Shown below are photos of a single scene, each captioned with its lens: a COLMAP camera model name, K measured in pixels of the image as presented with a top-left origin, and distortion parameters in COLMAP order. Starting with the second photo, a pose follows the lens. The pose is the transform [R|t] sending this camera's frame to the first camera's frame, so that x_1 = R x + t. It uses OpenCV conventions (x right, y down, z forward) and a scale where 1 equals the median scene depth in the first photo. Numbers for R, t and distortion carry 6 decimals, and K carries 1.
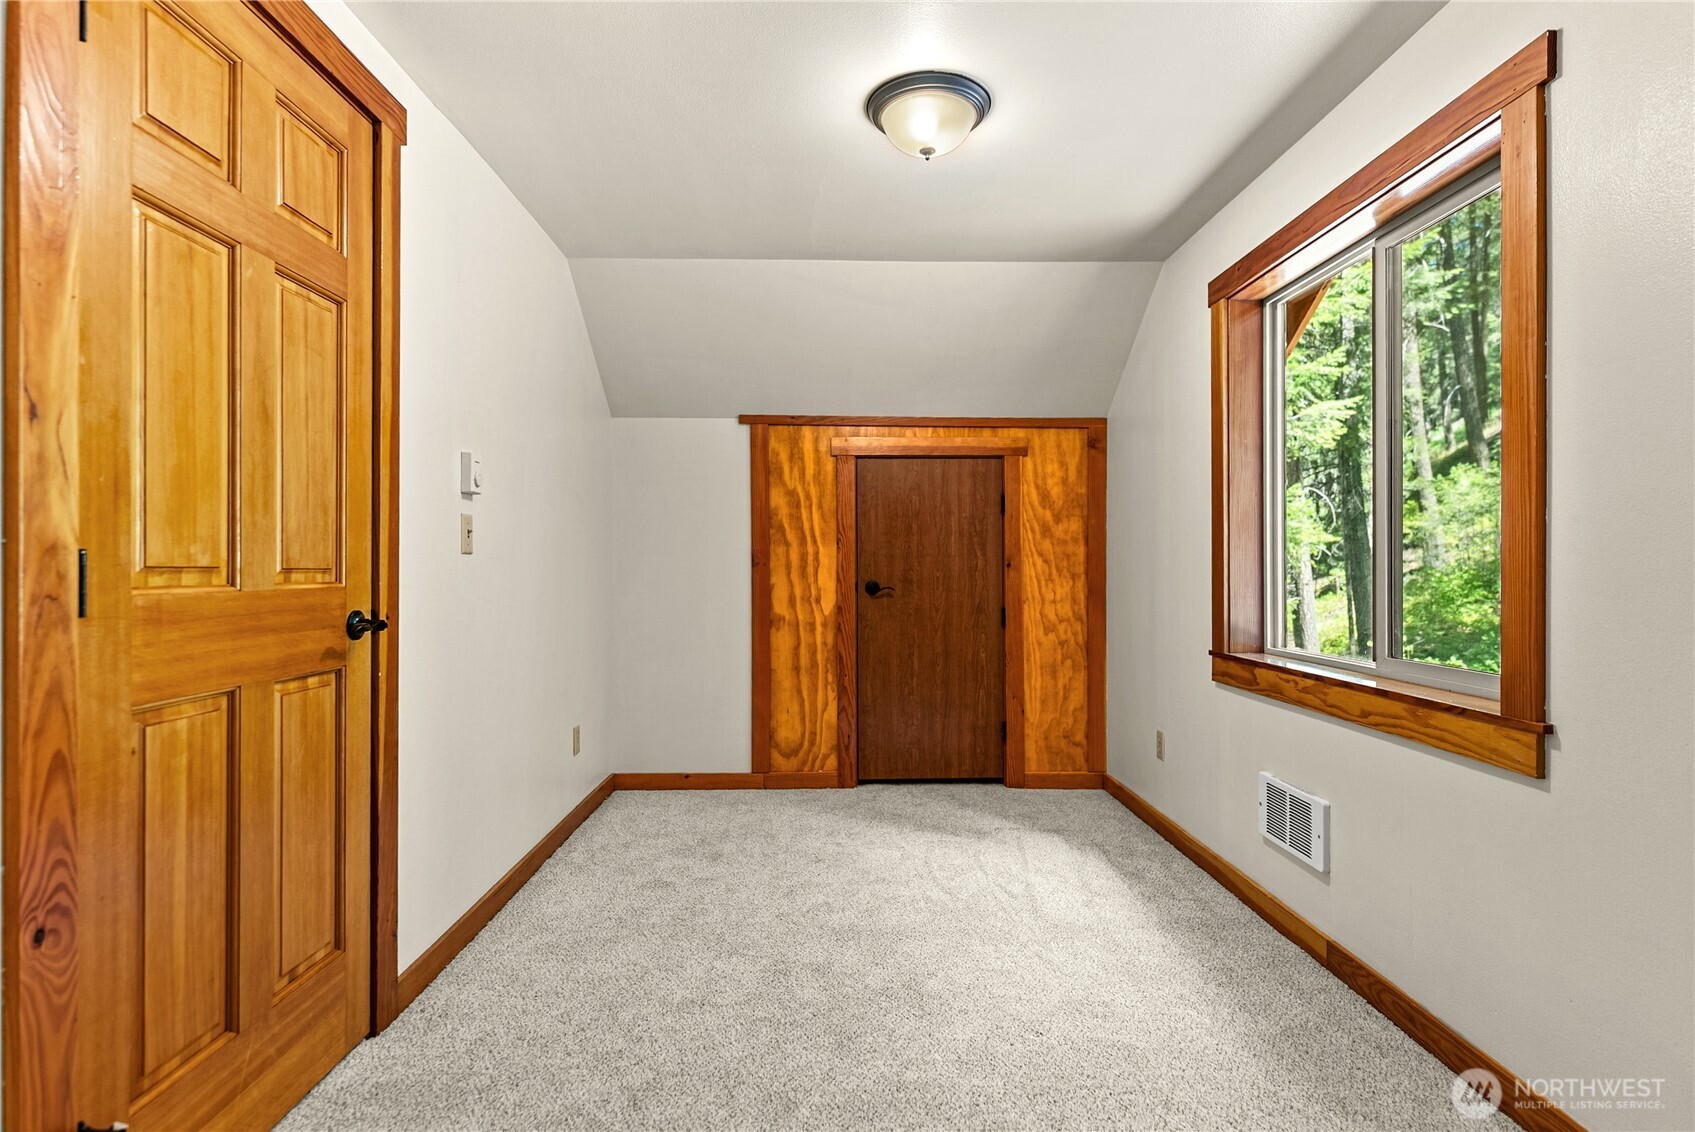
lens RADIAL K [[851.6, 0, 853.1], [0, 851.6, 561.5], [0, 0, 1]] dist [0.002005, -0.000191]
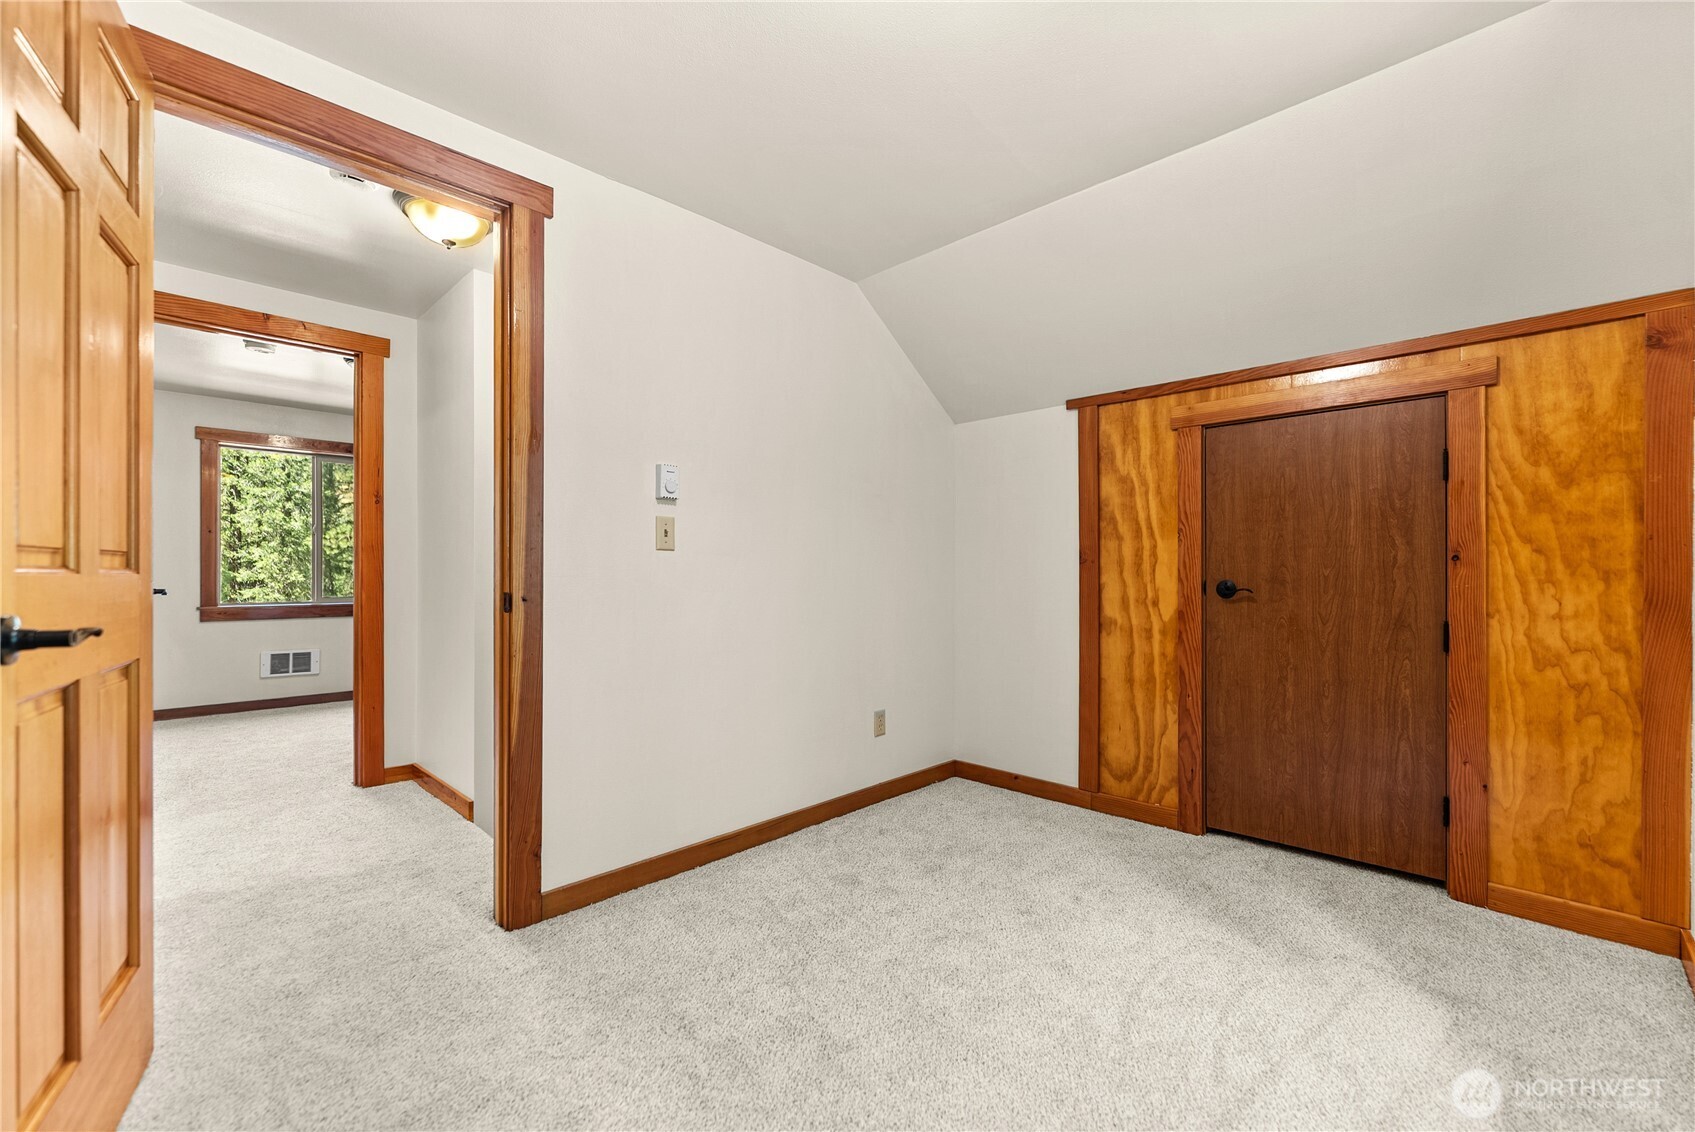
lens RADIAL K [[694.8, 0, 844.4], [0, 694.8, 575.0], [0, 0, 1]] dist [-0.001921, 0.000026]
pose [[0.695243, 0.001793, -0.718773, 0.239519], [0.004796, 0.999963, 0.007134, 0.011207], [0.718759, -0.008407, 0.695208, 0.296138]]
